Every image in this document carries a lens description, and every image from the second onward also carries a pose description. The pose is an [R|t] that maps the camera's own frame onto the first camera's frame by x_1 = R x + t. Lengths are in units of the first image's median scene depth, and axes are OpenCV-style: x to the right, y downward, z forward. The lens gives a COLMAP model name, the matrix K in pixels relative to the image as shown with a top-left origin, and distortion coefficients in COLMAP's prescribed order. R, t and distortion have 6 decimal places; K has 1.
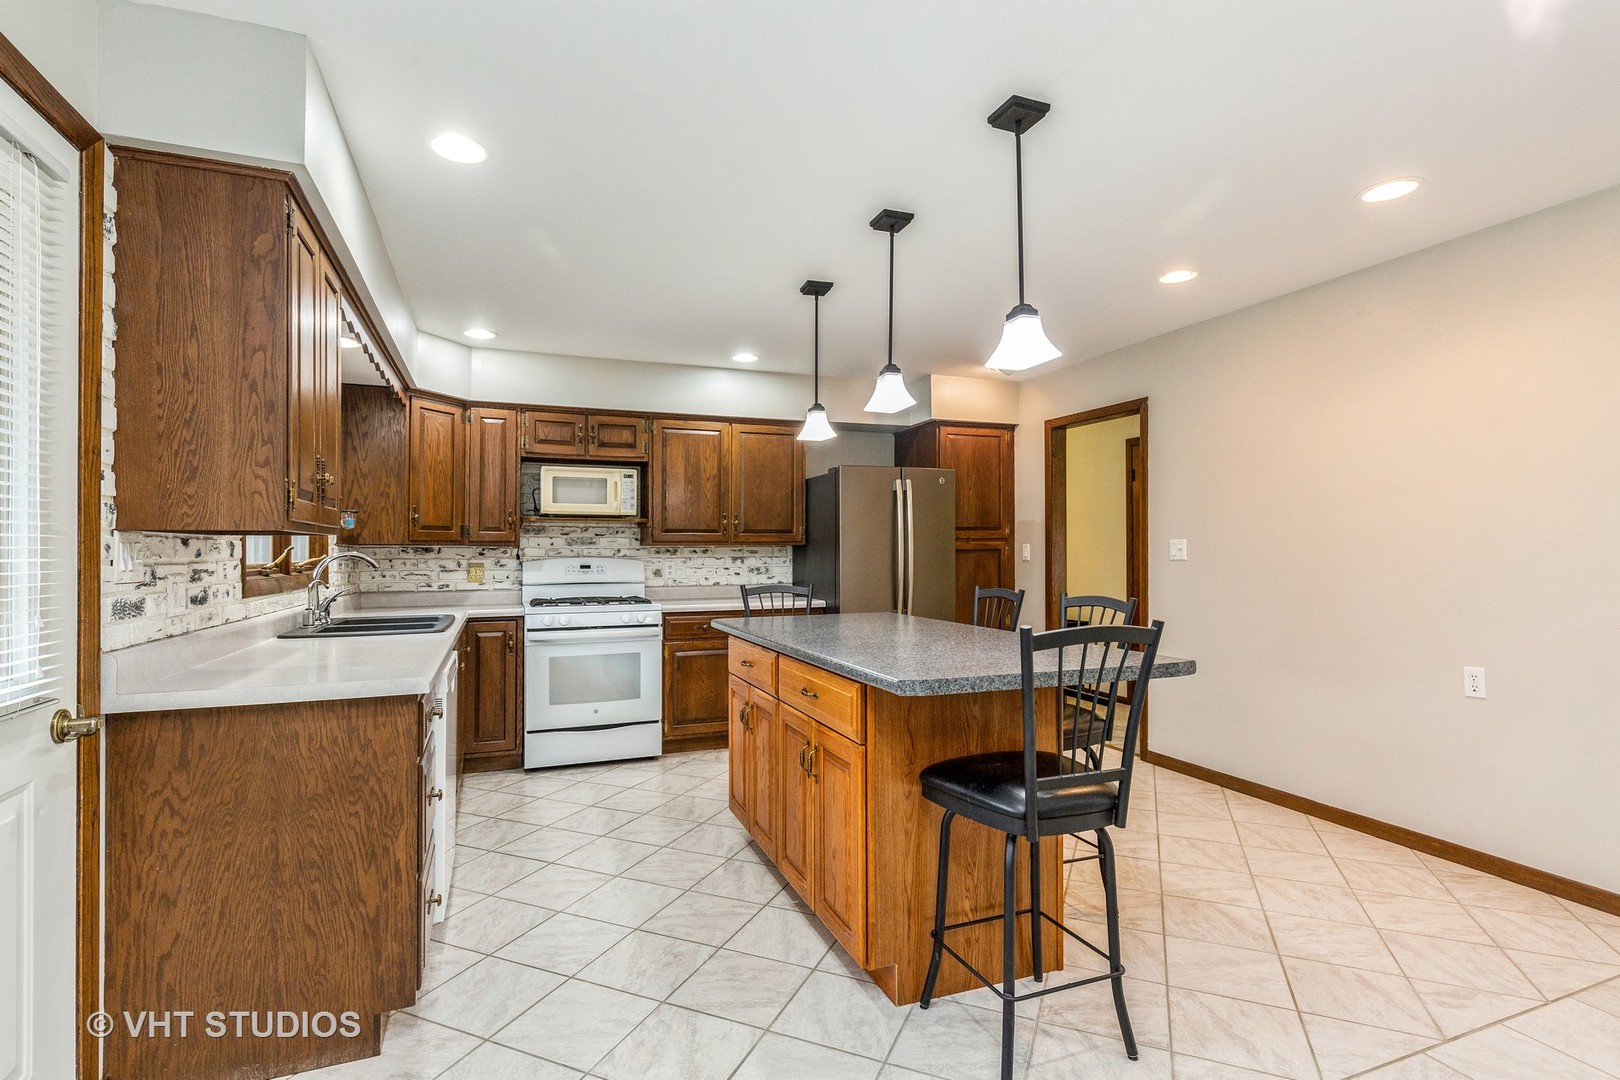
lens RADIAL K [[773.8, 0, 800.3], [0, 773.8, 545.5], [0, 0, 1]] dist [-0.008747, 0.000046]
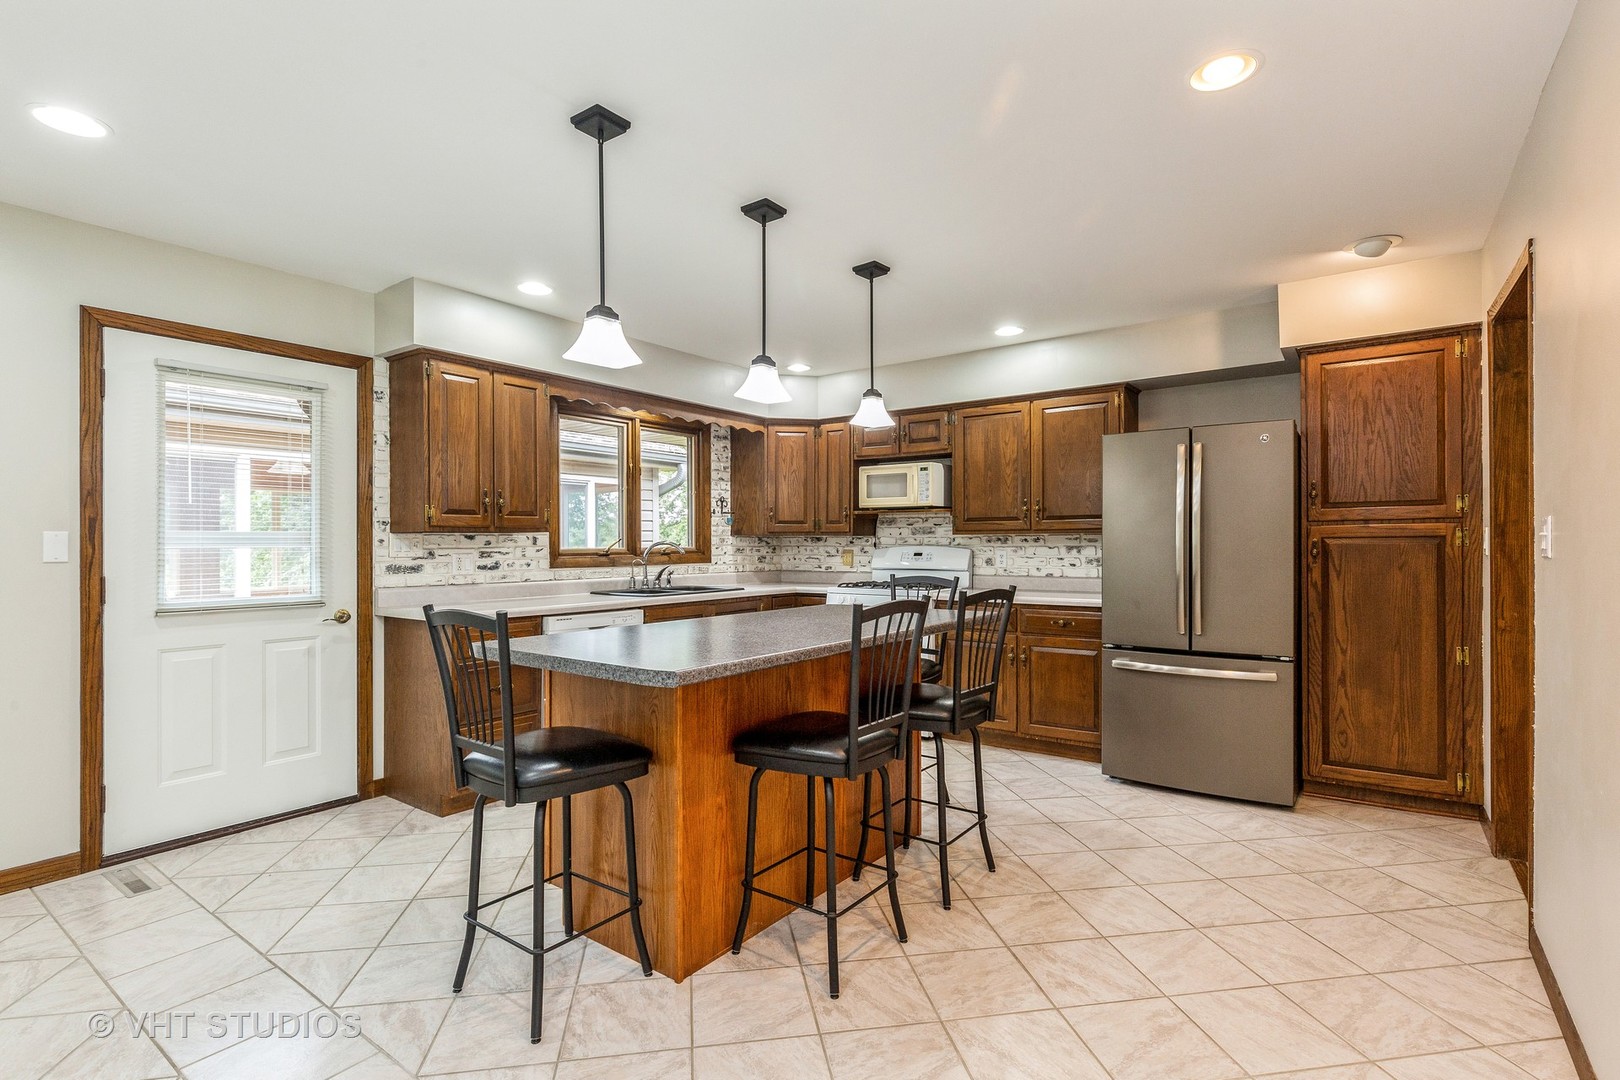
lens RADIAL K [[773.8, 0, 803.9], [0, 773.8, 539.2], [0, 0, 1]] dist [-0.008747, 0.000046]
pose [[0.532278, -0.001548, -0.846568, 0.572790], [0.009659, 0.999944, 0.004245, 0.000271], [0.846514, -0.010437, 0.532264, 0.292865]]
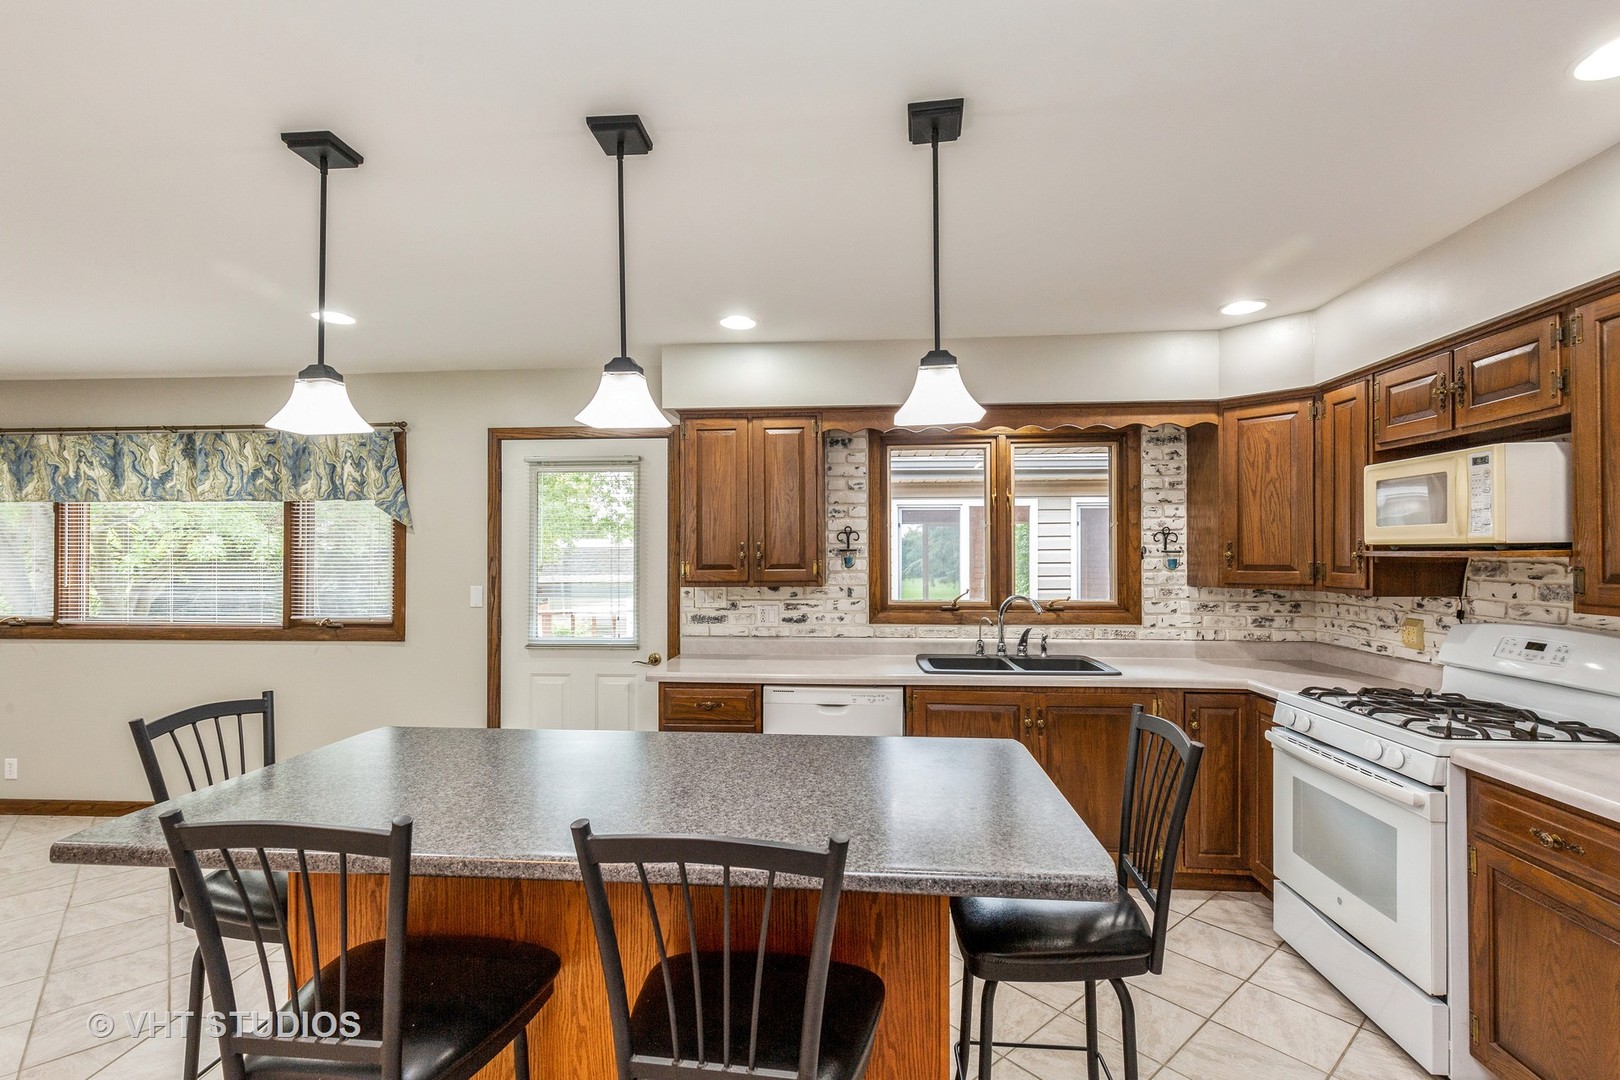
lens RADIAL K [[734.0, 0, 801.2], [0, 734.0, 549.9], [0, 0, 1]] dist [0.011280, -0.002095]
pose [[-0.436350, 0.000101, -0.899777, 0.354080], [0.015050, 0.999861, -0.007186, -0.037701], [0.899651, -0.016678, -0.436291, 0.809169]]
